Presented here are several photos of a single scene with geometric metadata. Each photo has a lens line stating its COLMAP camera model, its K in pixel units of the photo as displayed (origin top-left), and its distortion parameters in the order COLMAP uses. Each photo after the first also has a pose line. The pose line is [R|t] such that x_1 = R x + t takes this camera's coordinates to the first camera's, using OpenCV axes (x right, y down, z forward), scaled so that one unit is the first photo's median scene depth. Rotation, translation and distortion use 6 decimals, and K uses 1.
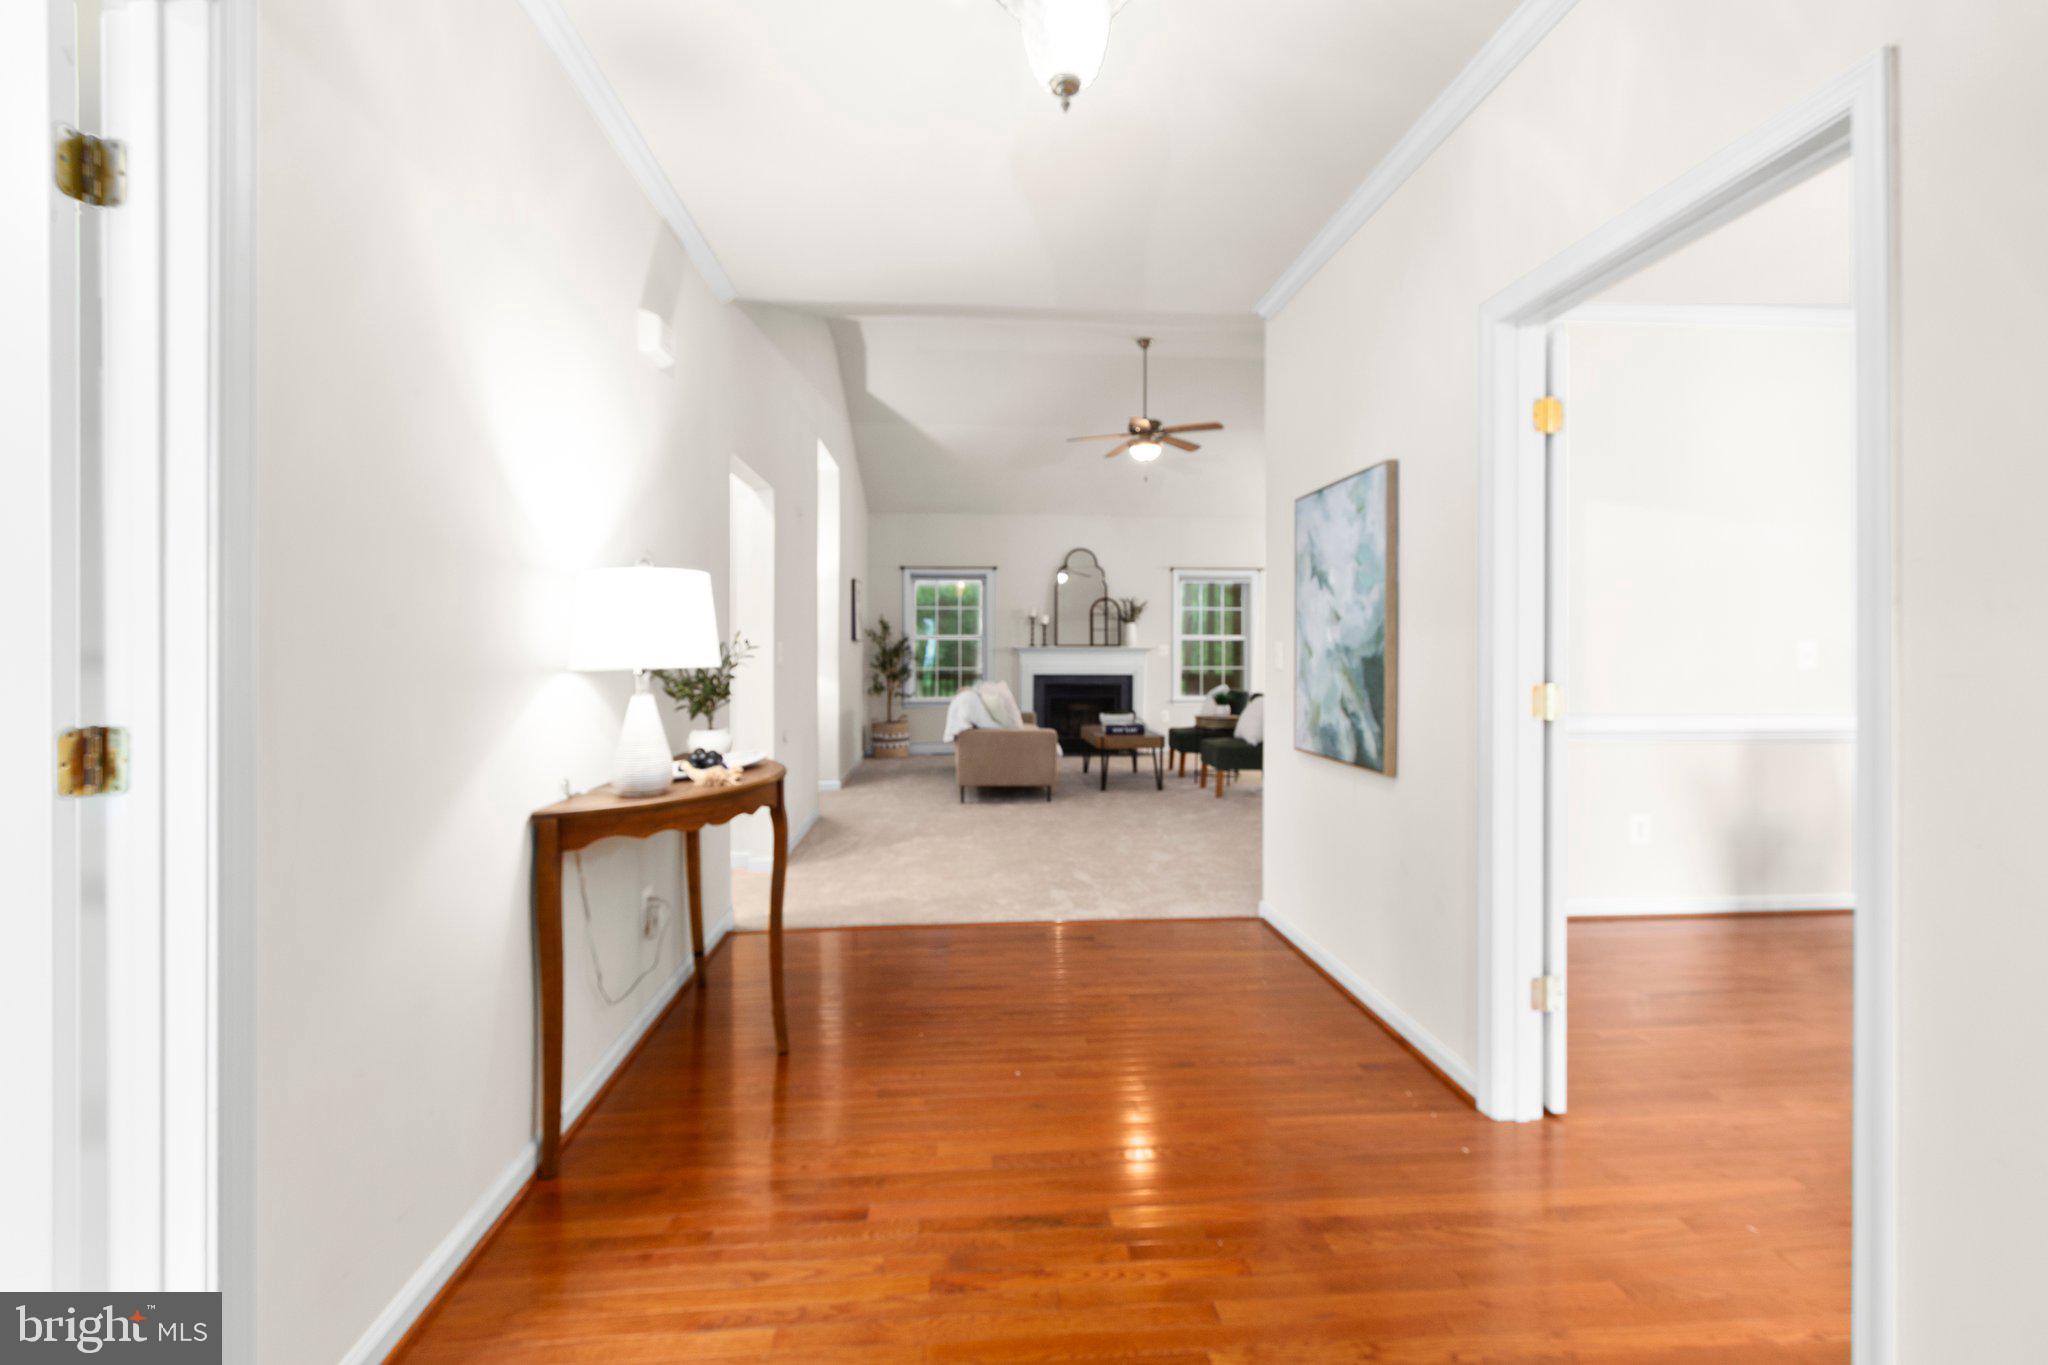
lens RADIAL K [[914.8, 0, 1024.0], [0, 914.8, 682.5], [0, 0, 1]] dist [-0.001043, 0.000273]
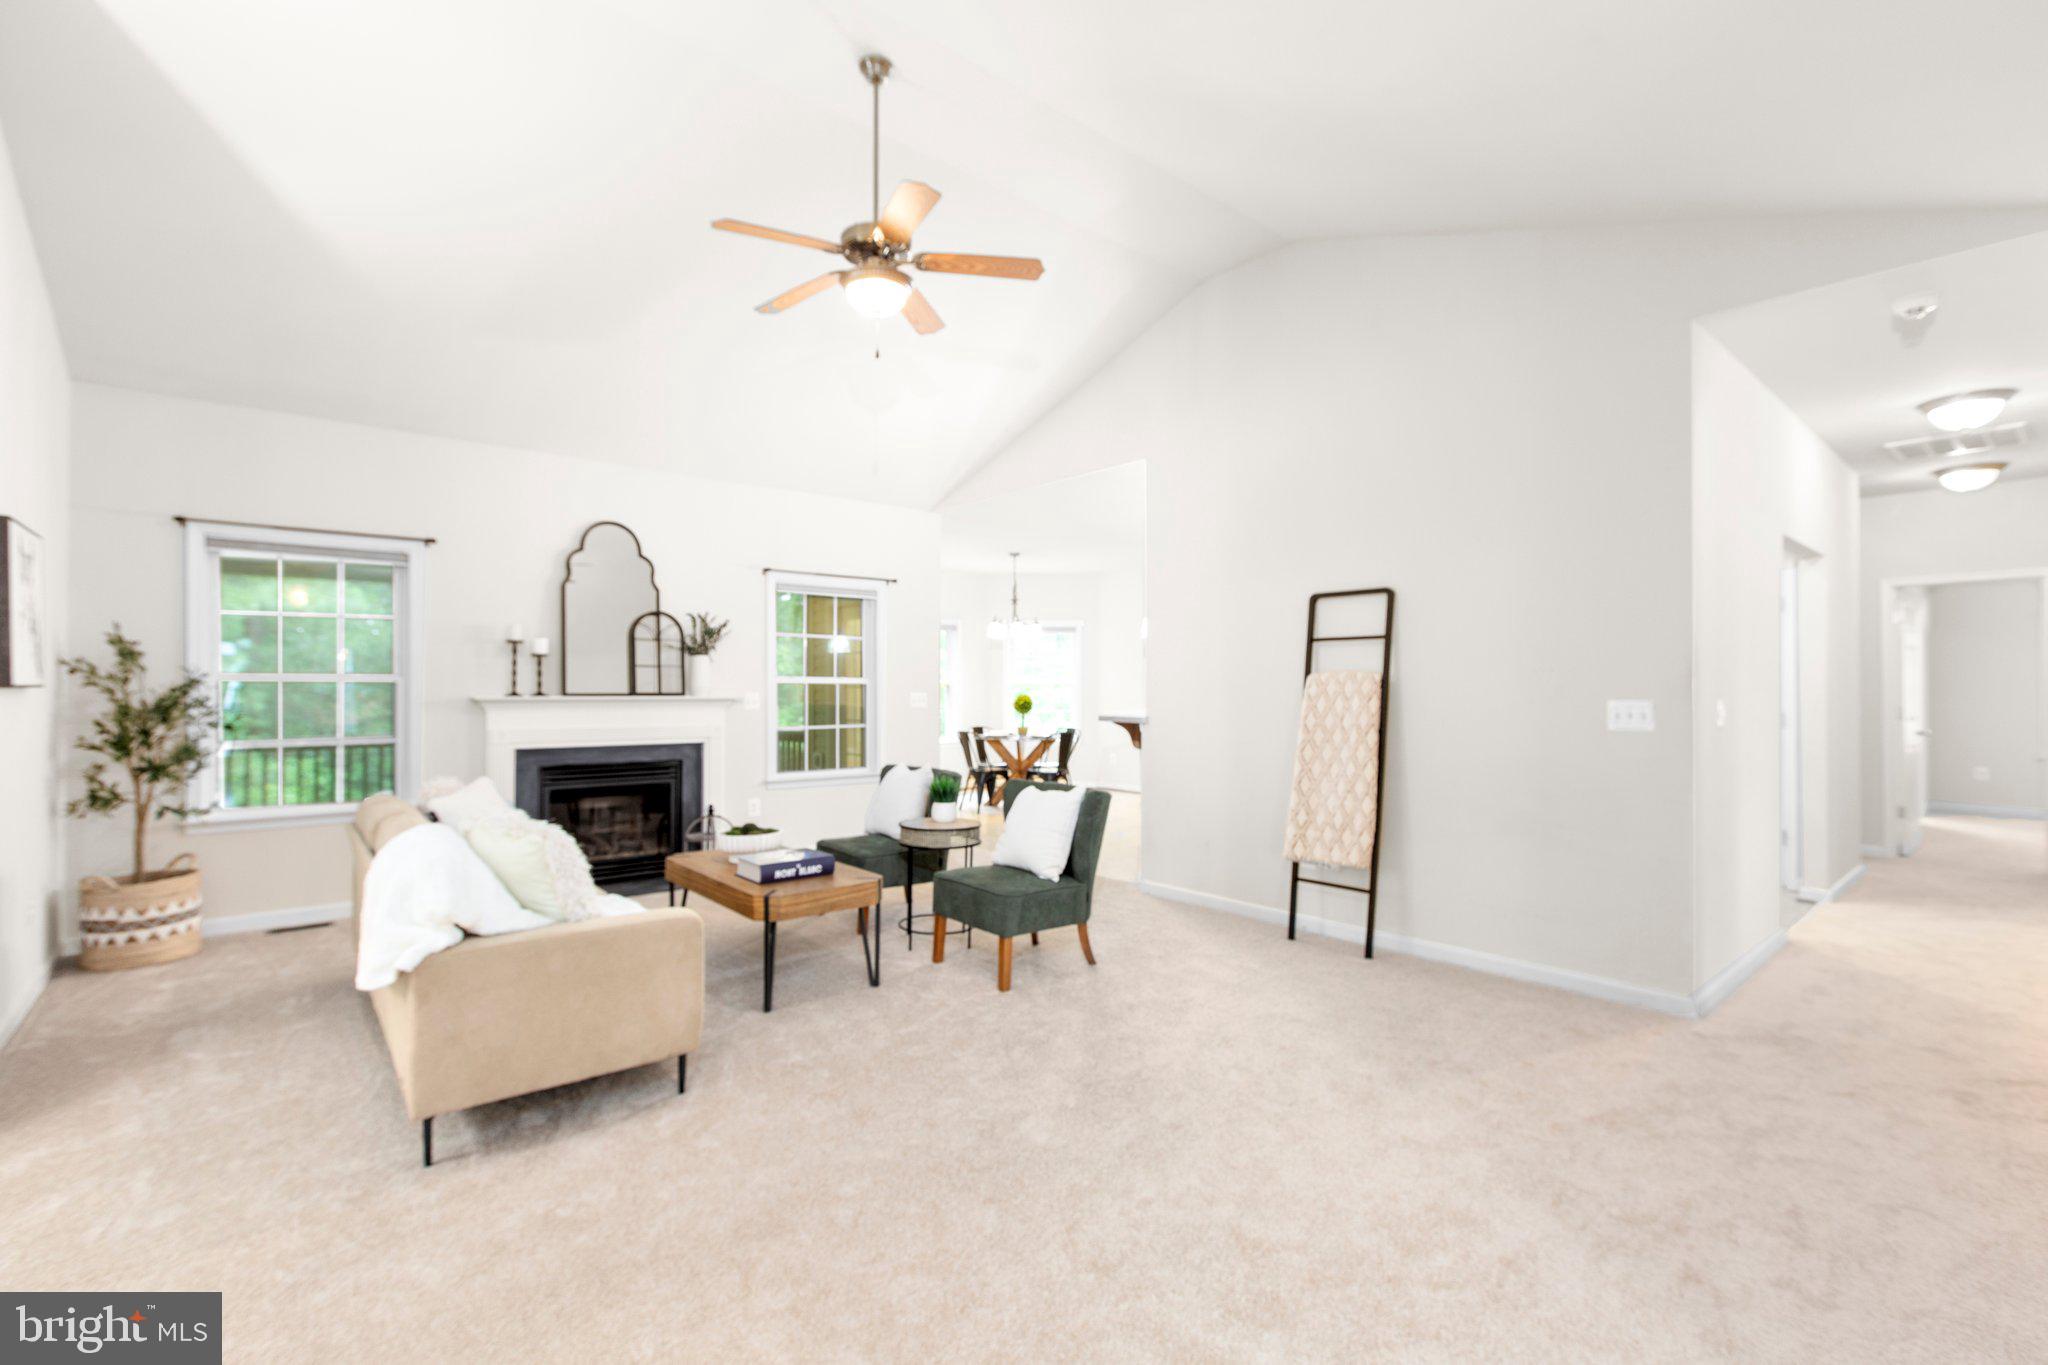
lens RADIAL K [[914.8, 0, 1024.0], [0, 914.8, 682.5], [0, 0, 1]] dist [-0.001043, 0.000273]
pose [[0.814434, 0.003500, 0.580245, -0.058280], [0.023395, 0.998971, -0.038863, -0.020363], [-0.579784, 0.045227, 0.813514, 0.408603]]
